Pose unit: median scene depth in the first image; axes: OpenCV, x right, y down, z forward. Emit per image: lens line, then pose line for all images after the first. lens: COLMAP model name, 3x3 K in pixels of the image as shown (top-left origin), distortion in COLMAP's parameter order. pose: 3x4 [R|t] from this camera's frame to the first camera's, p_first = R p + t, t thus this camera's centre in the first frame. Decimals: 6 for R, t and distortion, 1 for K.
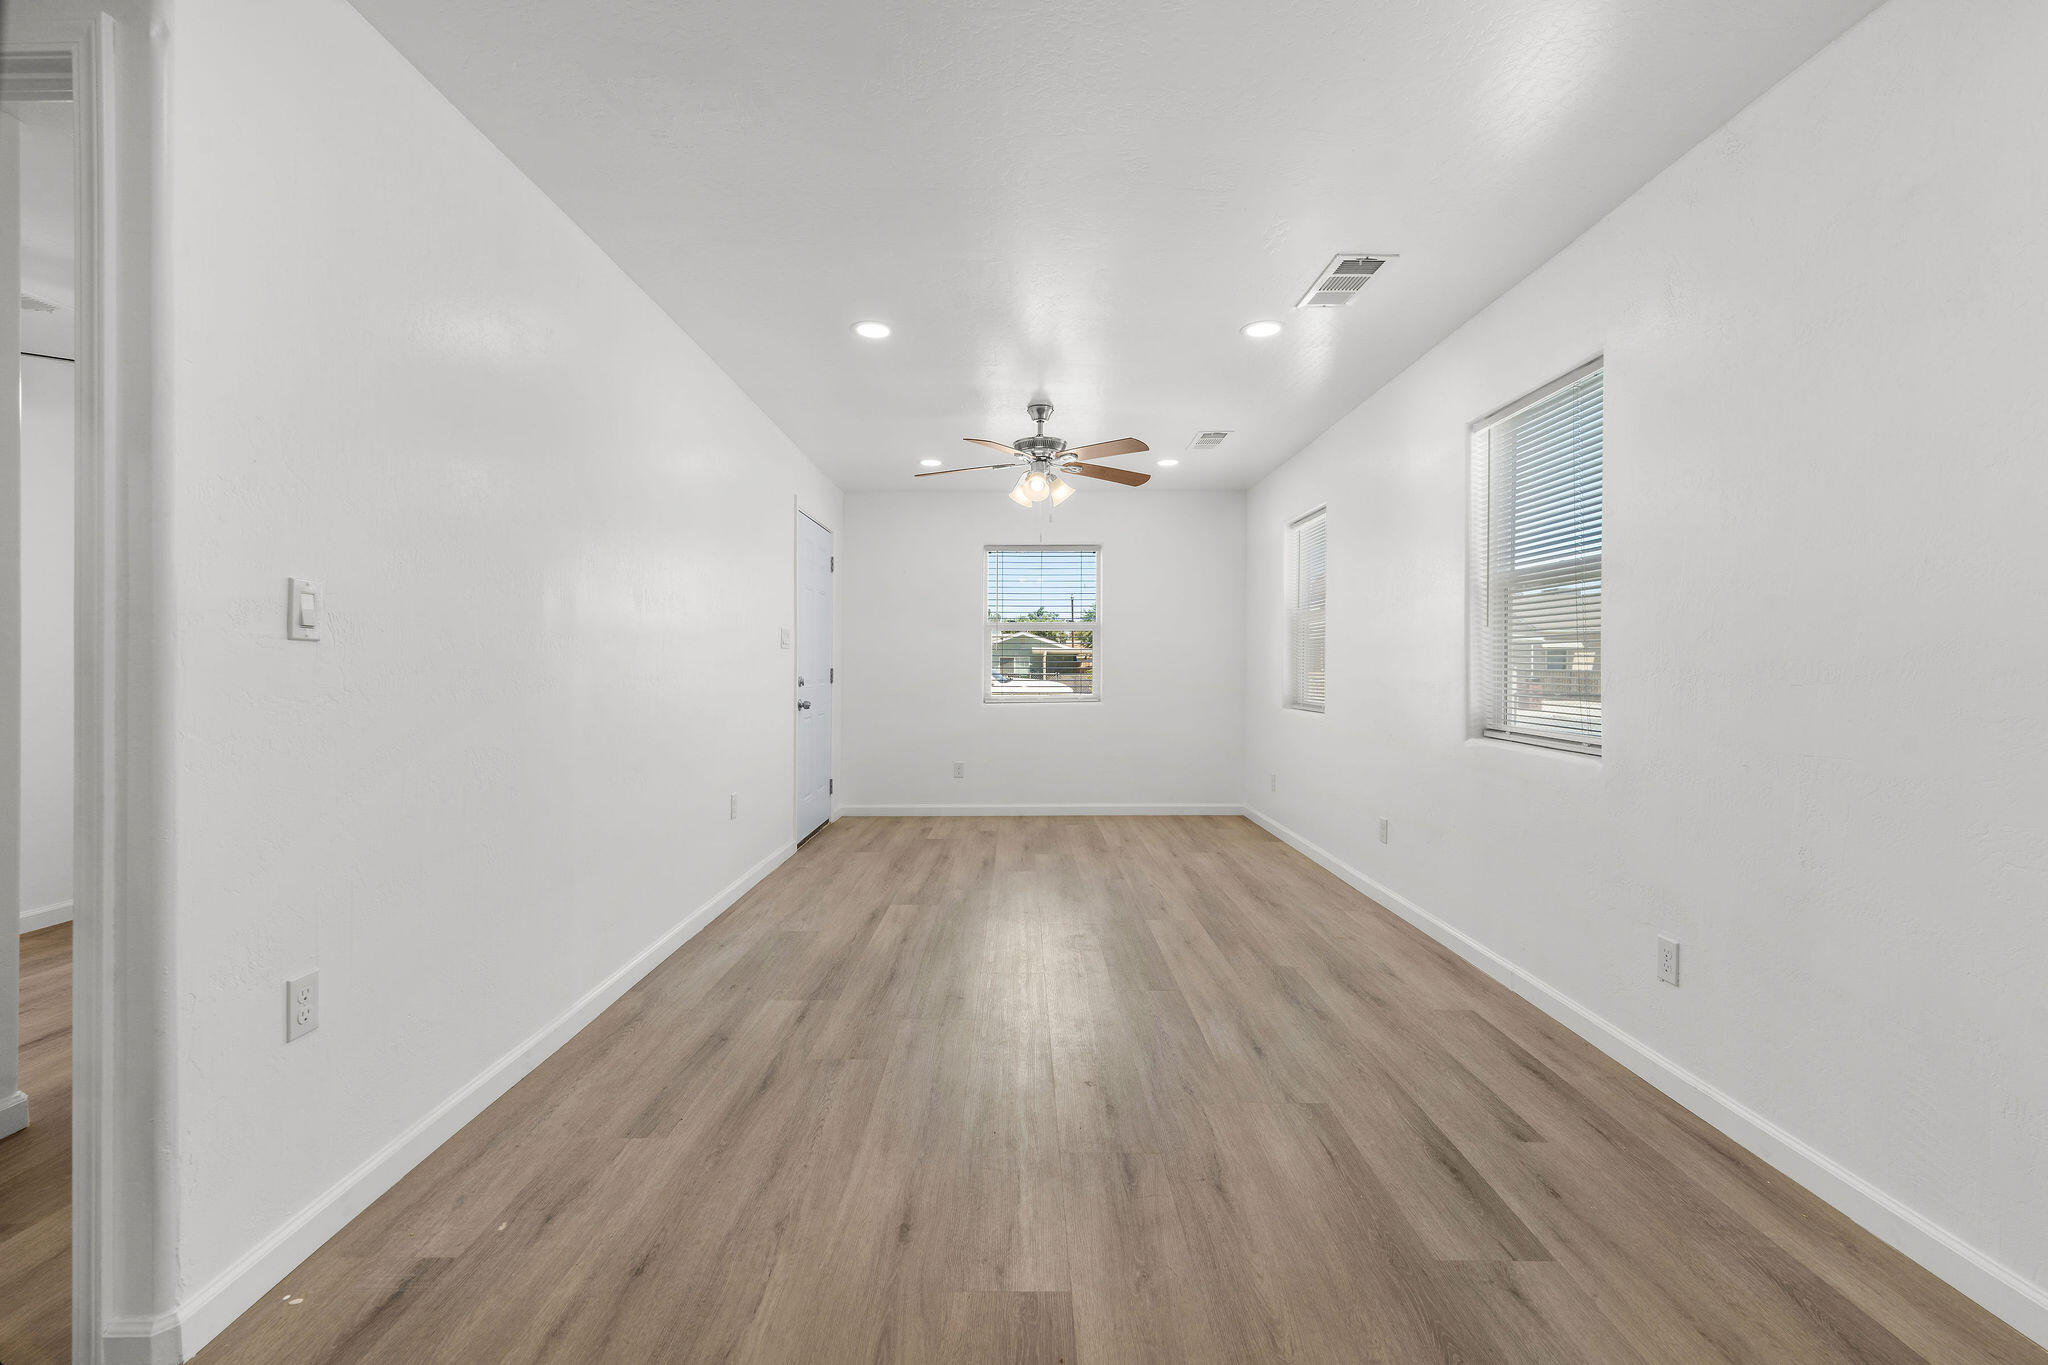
lens RADIAL K [[841.7, 0, 1024.0], [0, 841.7, 682.5], [0, 0, 1]] dist [0.000528, 0.000027]
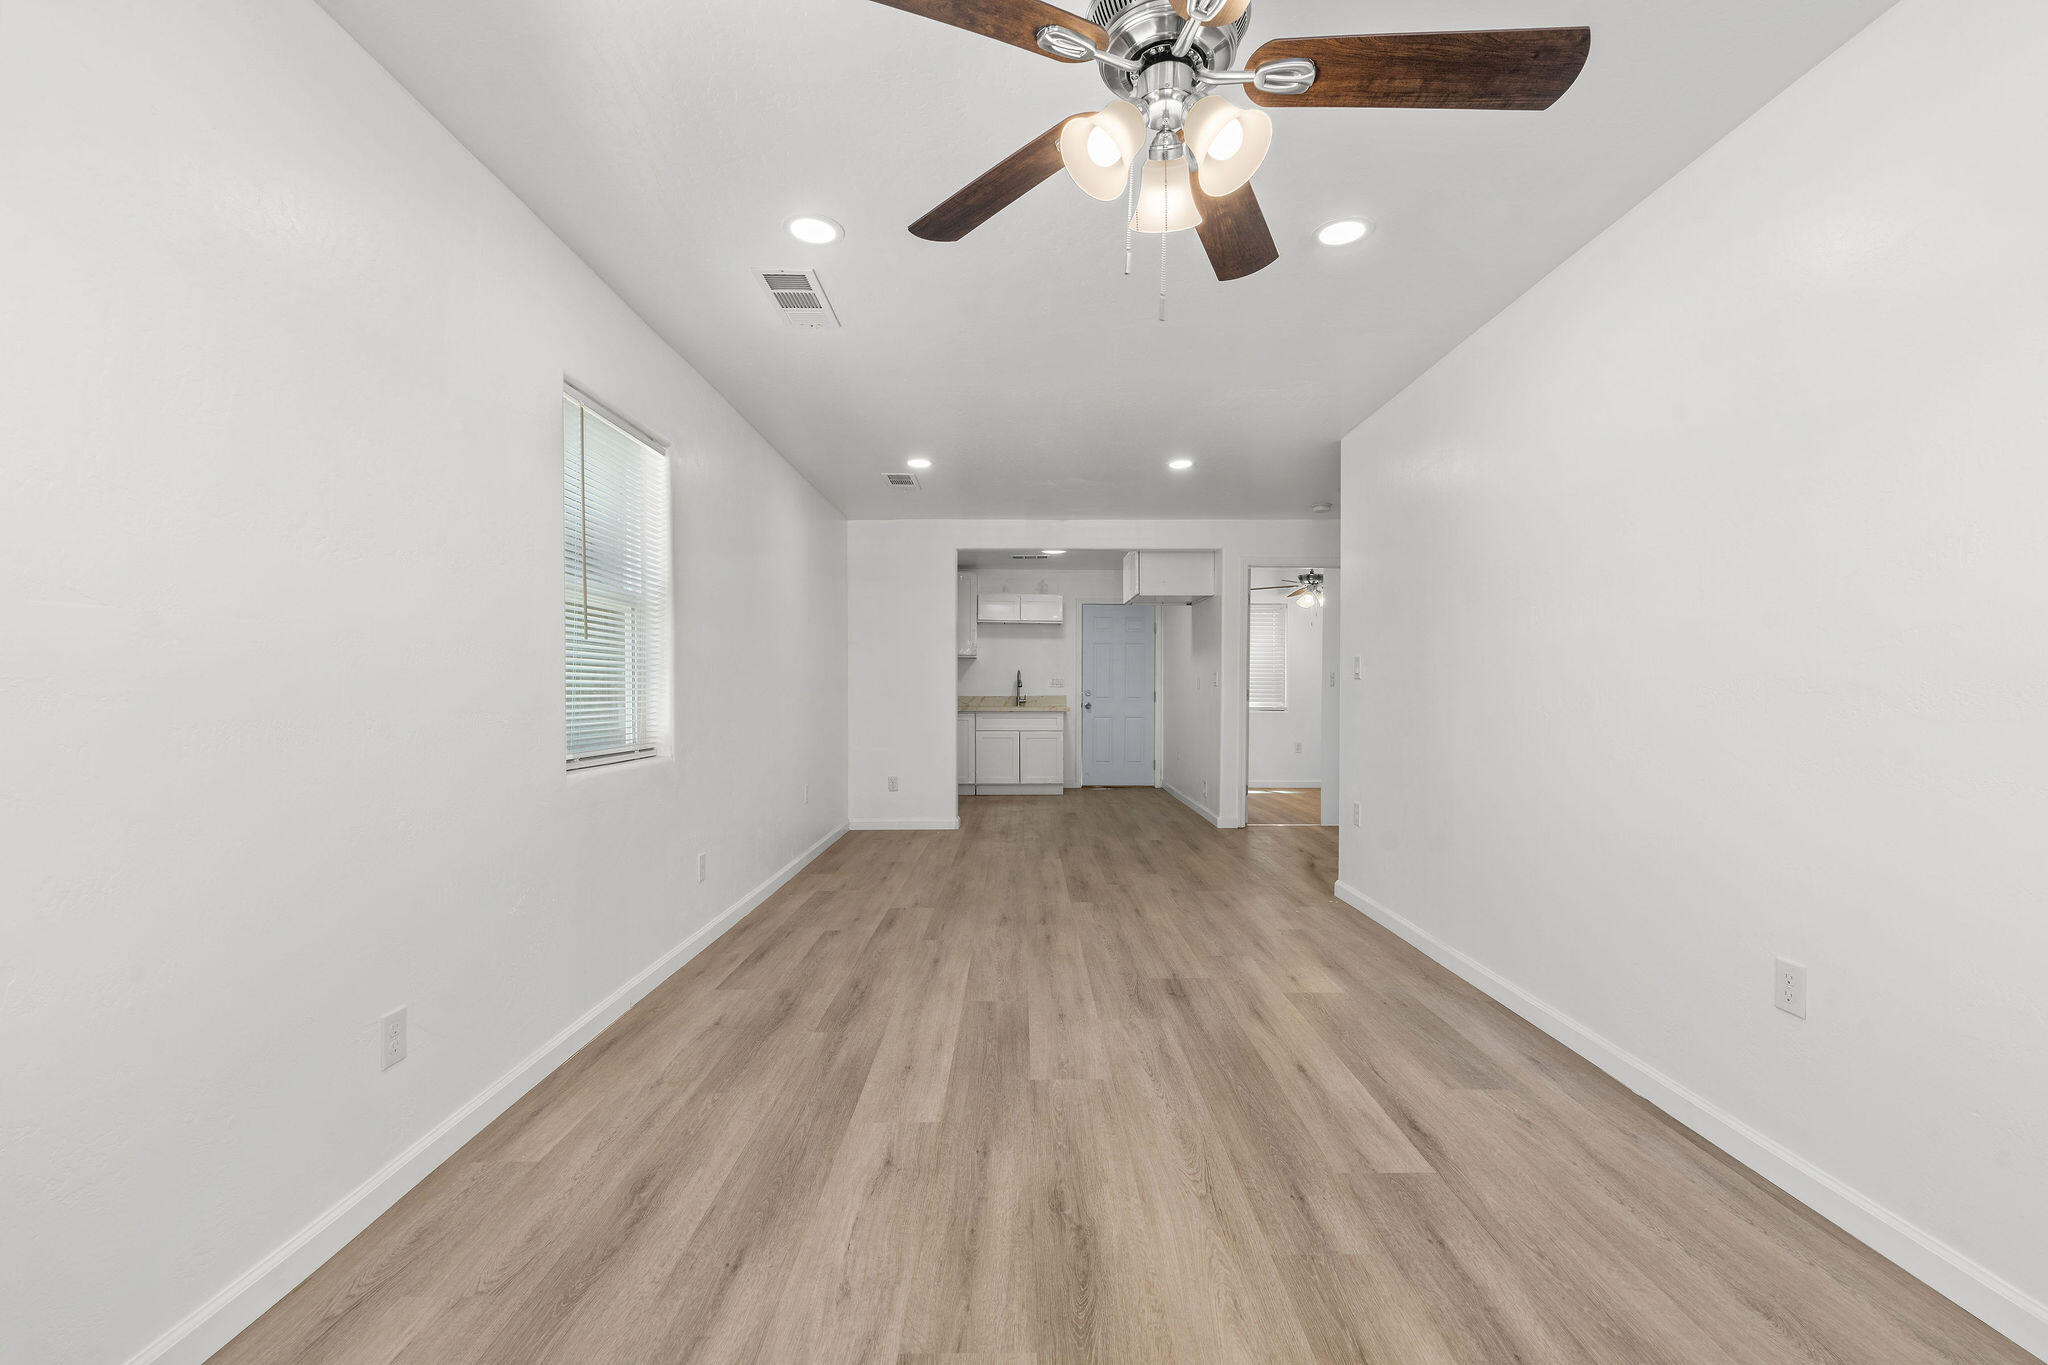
lens RADIAL K [[841.7, 0, 1024.0], [0, 841.7, 682.5], [0, 0, 1]] dist [0.000528, 0.000027]
pose [[-0.999992, -0.003835, 0.001342, 0.114738], [-0.003818, 0.999915, 0.012482, -0.038250], [-0.001390, 0.012477, -0.999921, 2.074343]]
